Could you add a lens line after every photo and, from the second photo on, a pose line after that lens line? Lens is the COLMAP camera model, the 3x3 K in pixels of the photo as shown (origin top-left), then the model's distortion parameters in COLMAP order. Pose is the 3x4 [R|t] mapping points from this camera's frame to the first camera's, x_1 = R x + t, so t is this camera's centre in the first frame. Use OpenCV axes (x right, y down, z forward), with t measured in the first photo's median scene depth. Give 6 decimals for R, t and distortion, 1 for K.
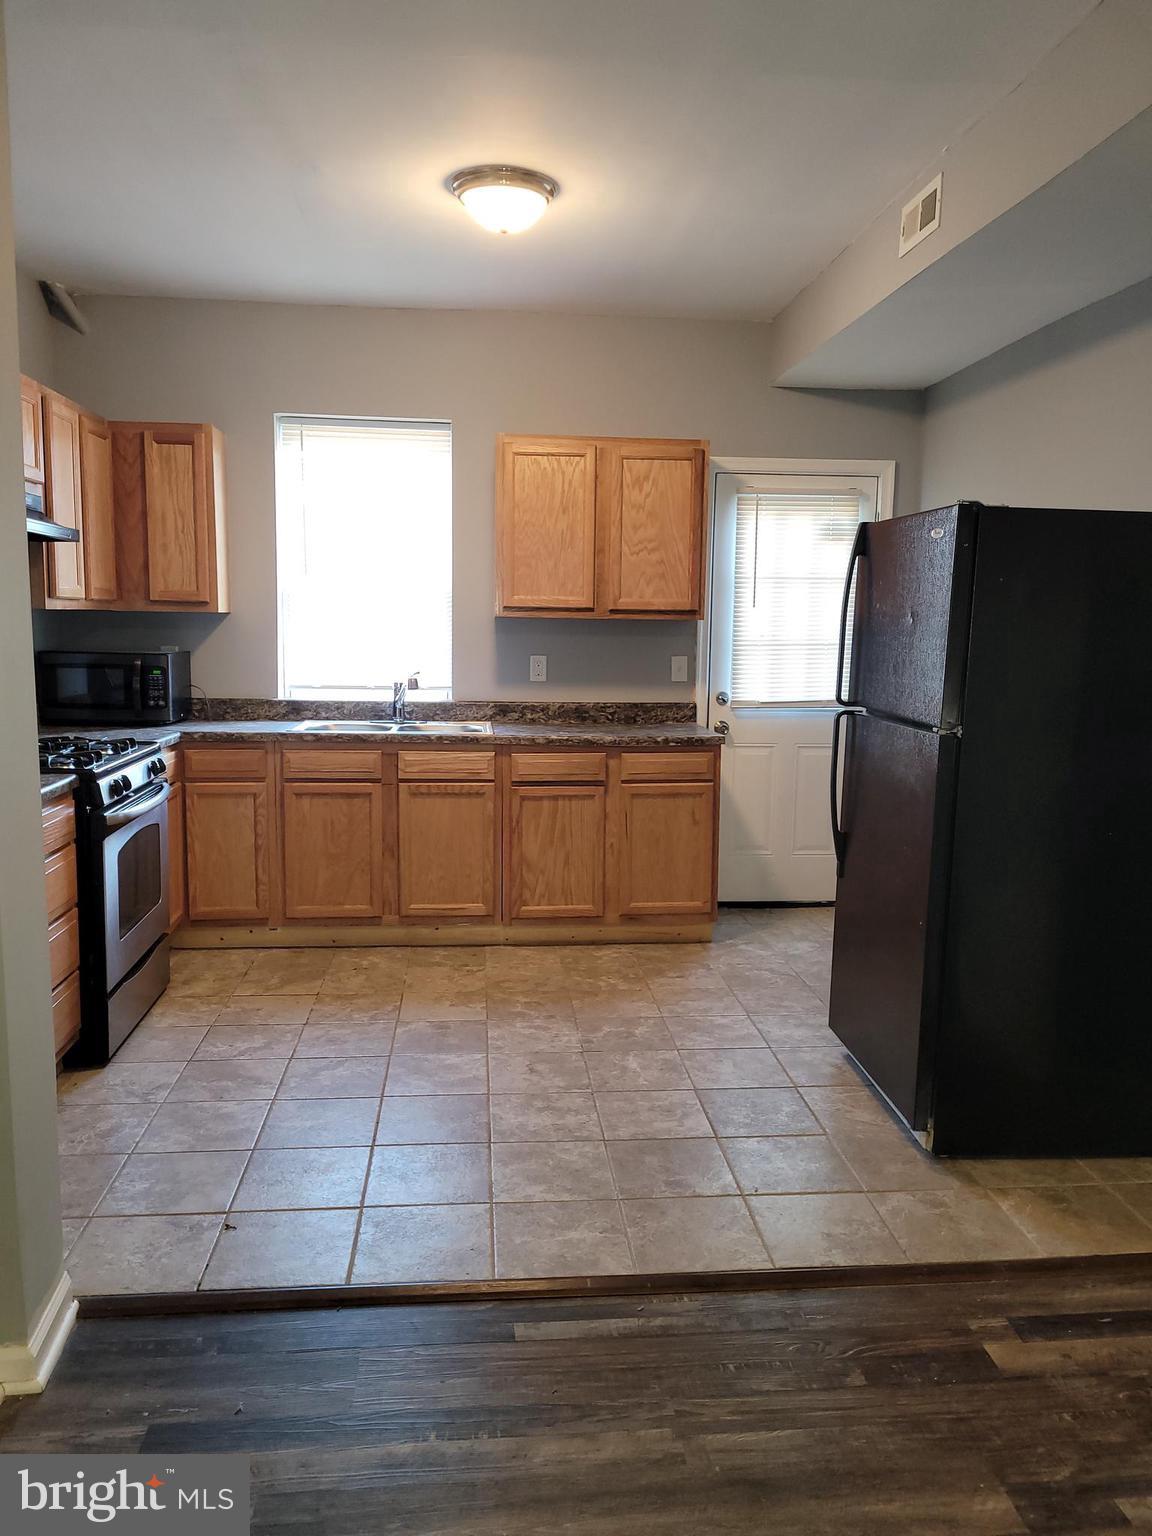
lens RADIAL K [[1161.9, 0, 579.2], [0, 1161.9, 777.8], [0, 0, 1]] dist [0.013514, 0.000587]
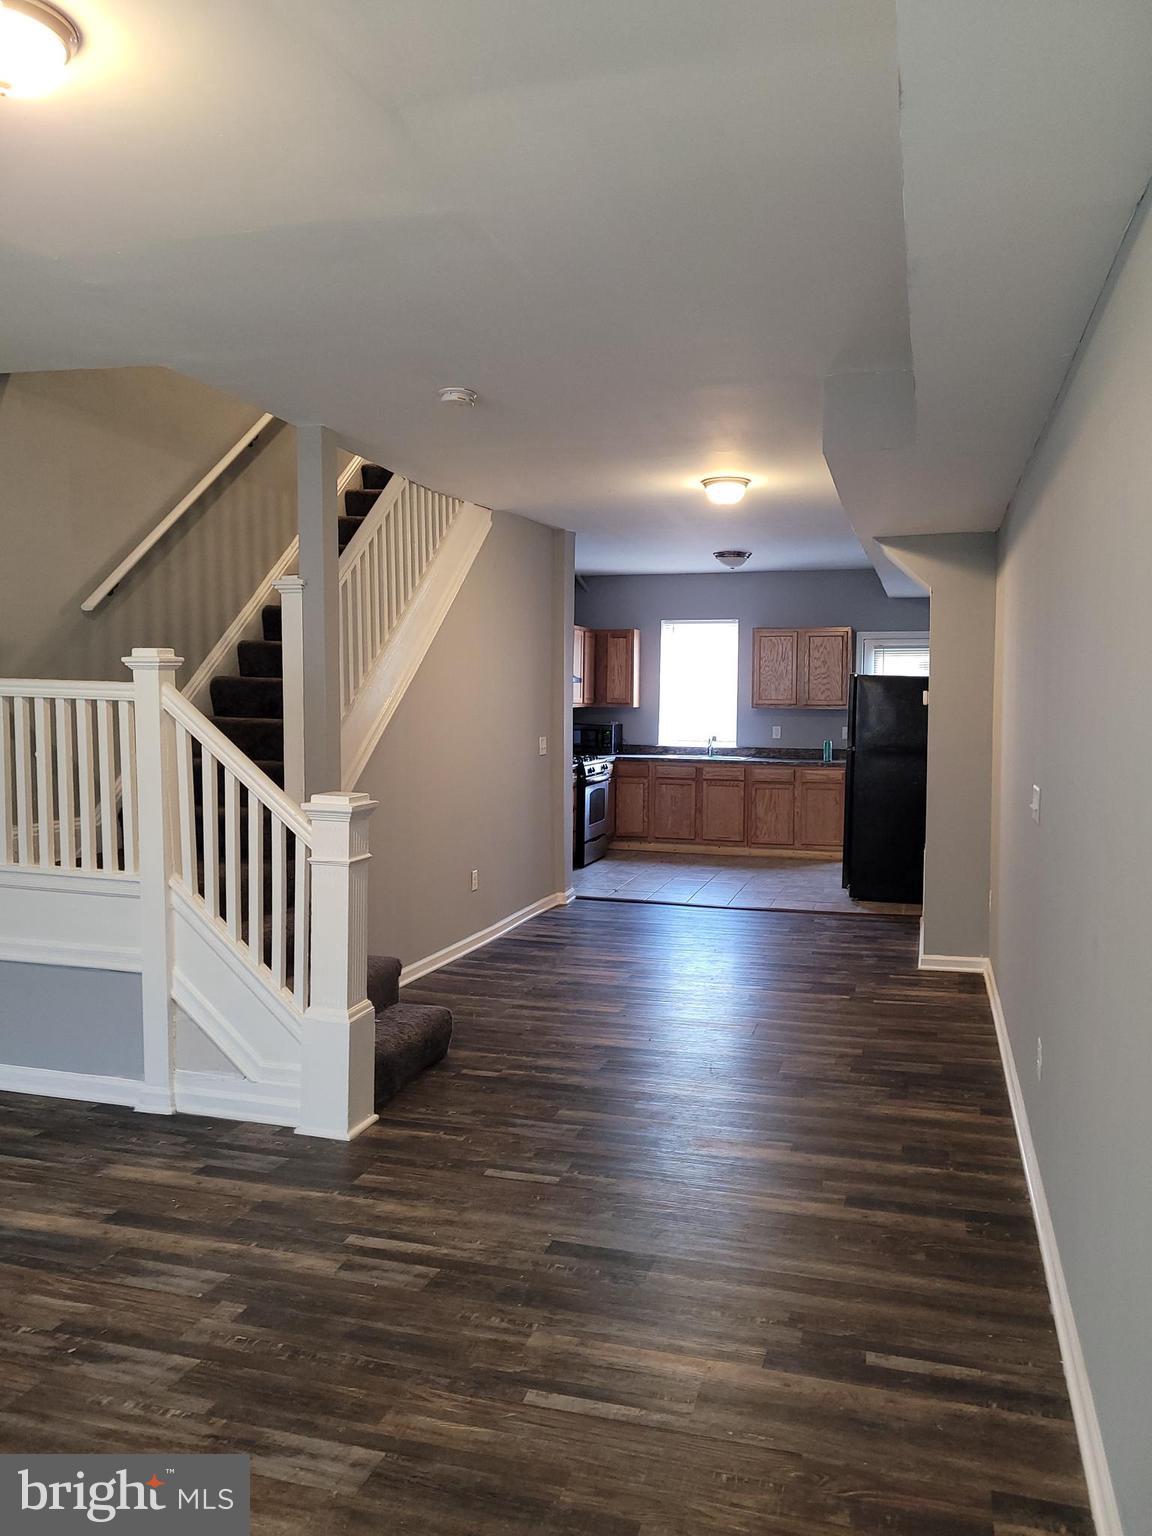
lens RADIAL K [[1161.9, 0, 577.4], [0, 1161.9, 770.3], [0, 0, 1]] dist [0.013514, 0.000587]
pose [[0.924713, 0.017357, -0.380269, 0.484553], [-0.045383, 0.996862, -0.064859, 0.143116], [0.377950, 0.077233, 0.922599, -1.210451]]
